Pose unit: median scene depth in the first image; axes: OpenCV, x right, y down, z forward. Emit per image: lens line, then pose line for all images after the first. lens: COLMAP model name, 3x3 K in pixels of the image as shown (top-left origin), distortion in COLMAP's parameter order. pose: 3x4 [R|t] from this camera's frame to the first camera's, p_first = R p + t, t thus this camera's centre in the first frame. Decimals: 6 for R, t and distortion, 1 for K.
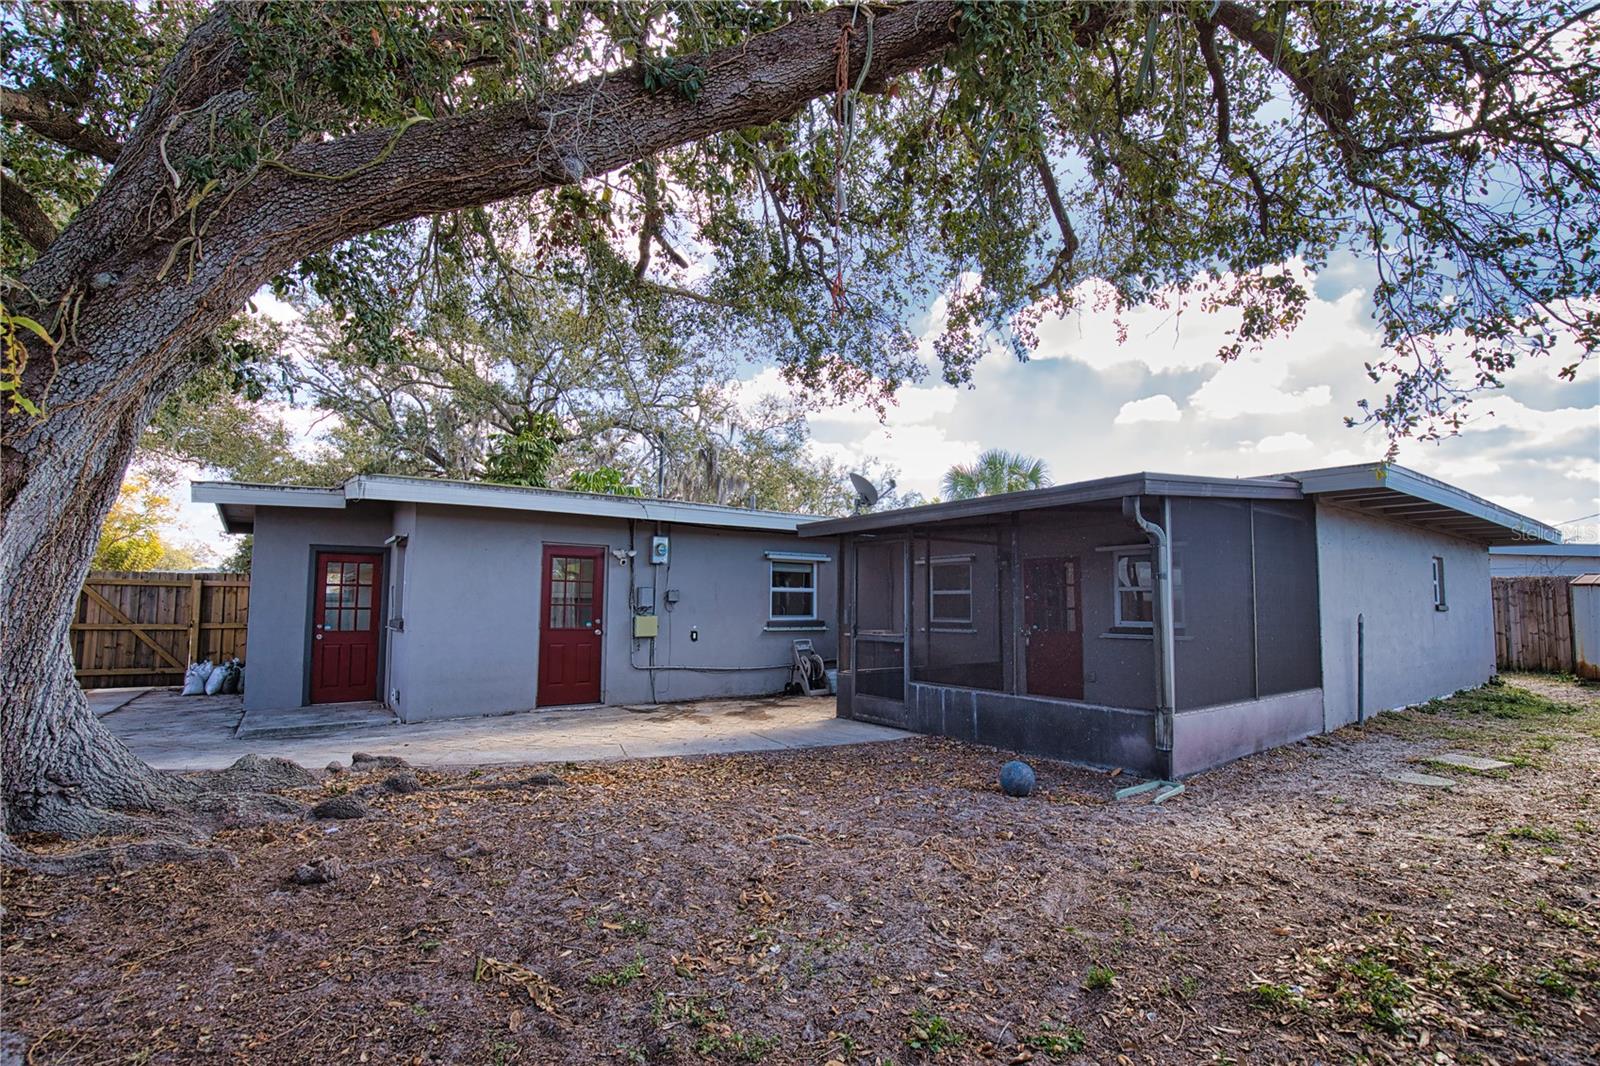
lens RADIAL K [[726.7, 0, 807.4], [0, 726.7, 545.3], [0, 0, 1]] dist [-0.040514, 0.007997]
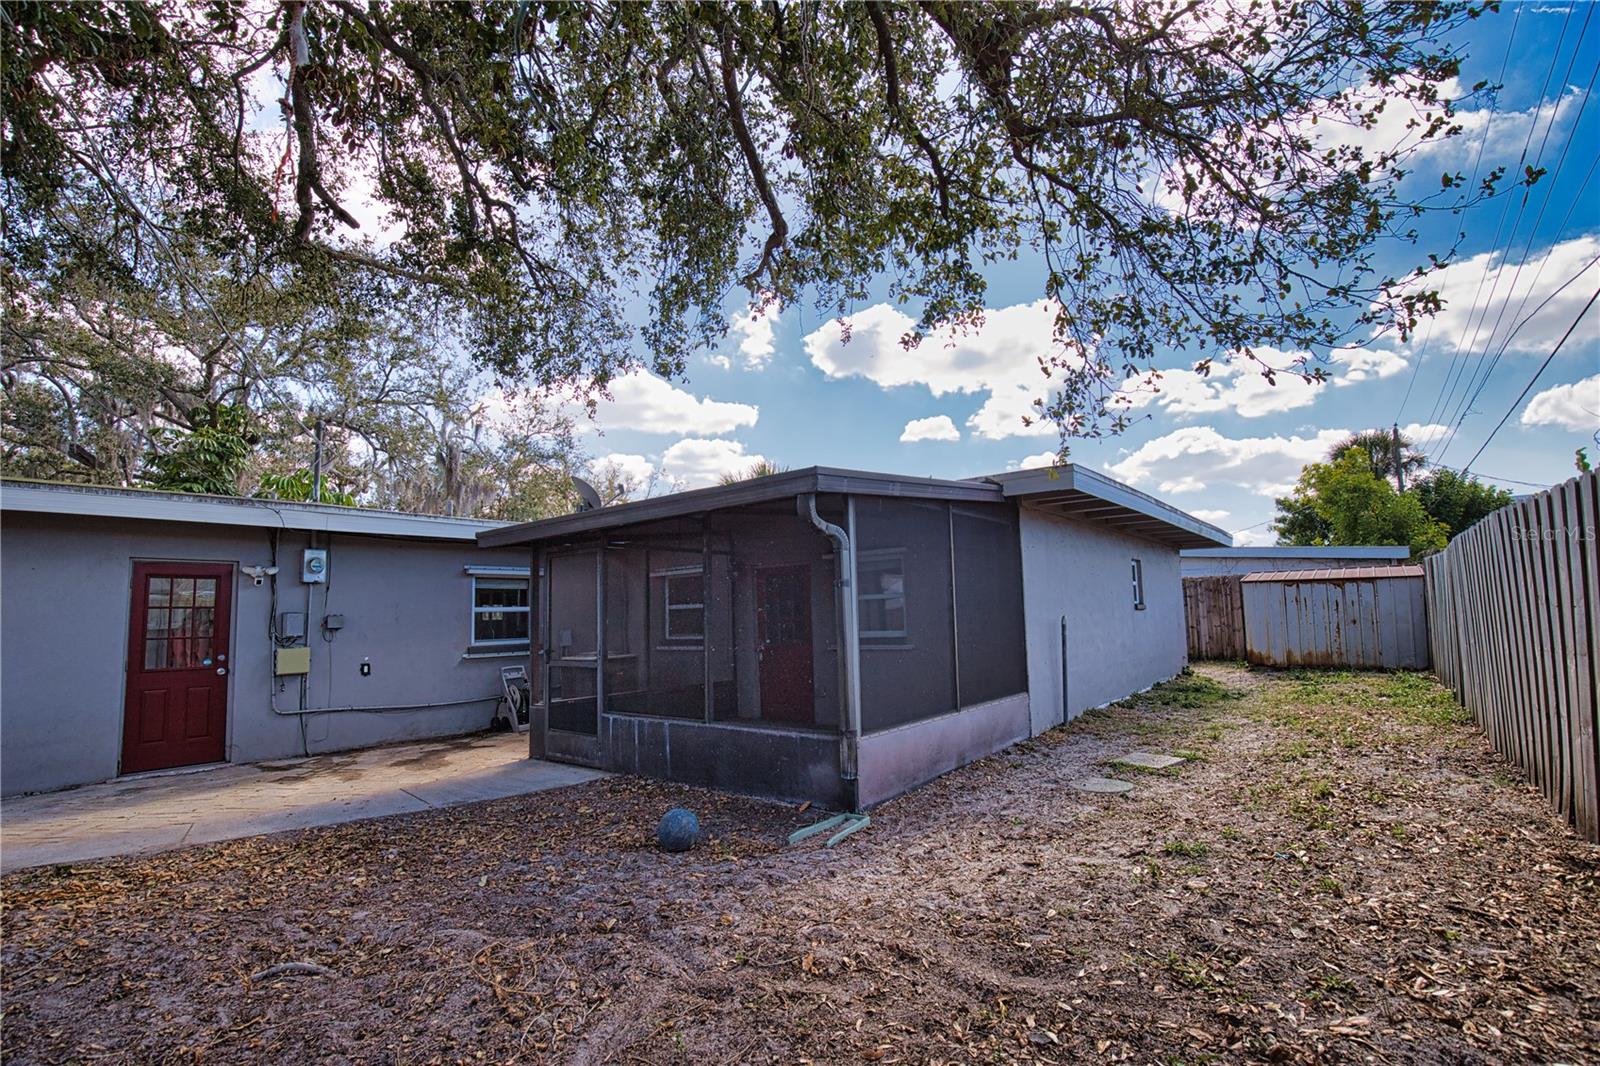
lens RADIAL K [[726.7, 0, 807.4], [0, 726.7, 545.3], [0, 0, 1]] dist [-0.040514, 0.007997]
pose [[0.962746, -0.010772, 0.270191, 0.145366], [0.015768, 0.999742, -0.016324, 0.006310], [-0.269946, 0.019976, 0.962668, 0.100798]]
